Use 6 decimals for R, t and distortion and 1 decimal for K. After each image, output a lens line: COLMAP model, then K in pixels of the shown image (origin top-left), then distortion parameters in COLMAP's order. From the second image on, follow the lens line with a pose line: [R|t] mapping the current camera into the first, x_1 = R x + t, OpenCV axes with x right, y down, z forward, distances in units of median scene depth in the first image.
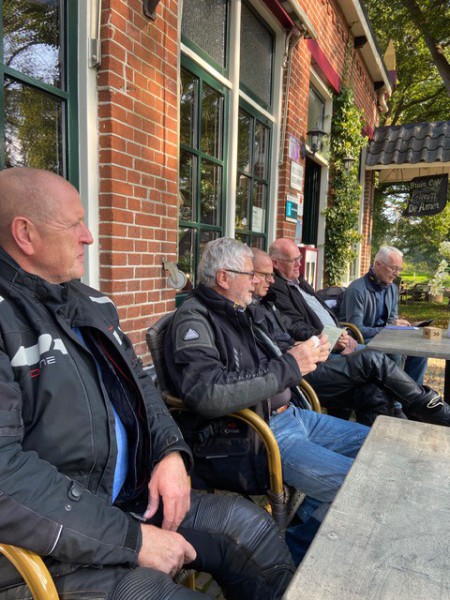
lens RADIAL K [[451.2, 0, 225.7], [0, 451.2, 305.3], [0, 0, 1]] dist [0.043606, -0.011544]
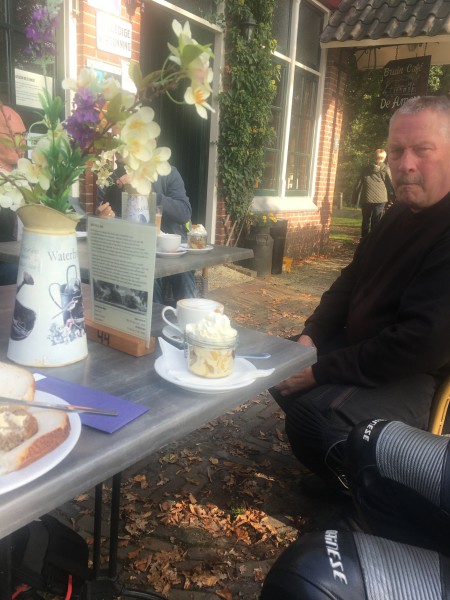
lens RADIAL K [[505.9, 0, 231.3], [0, 505.9, 301.2], [0, 0, 1]] dist [0.057098, -0.048202]
pose [[0.994654, 0.059119, -0.084665, 0.841125], [-0.047171, 0.989481, 0.136755, 0.045665], [0.091859, -0.132030, 0.986980, 0.246112]]
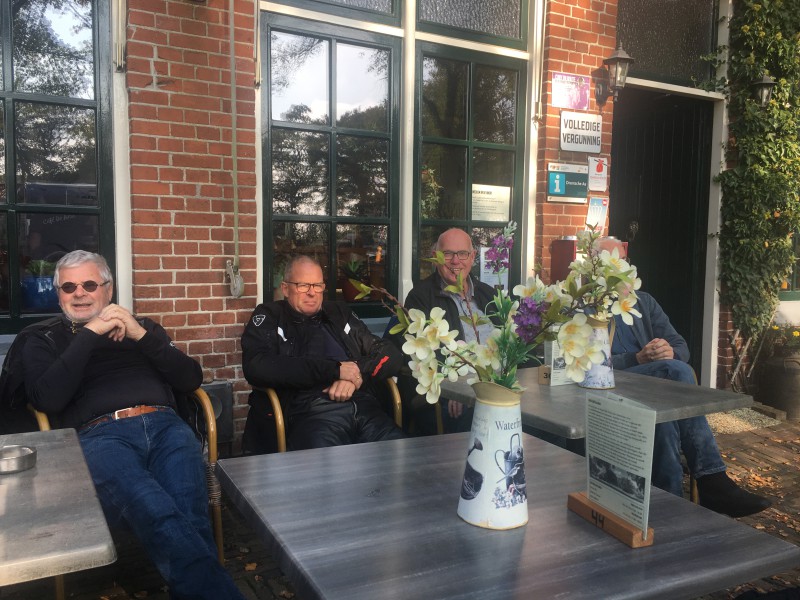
lens RADIAL K [[674.5, 0, 398.0], [0, 674.5, 298.5], [0, 0, 1]] dist [0.057098, -0.048202]
pose [[0.834903, 0.021133, -0.549991, 0.905469], [-0.045686, 0.998475, -0.030986, -0.007674], [0.548498, 0.050997, 0.834596, 0.104716]]
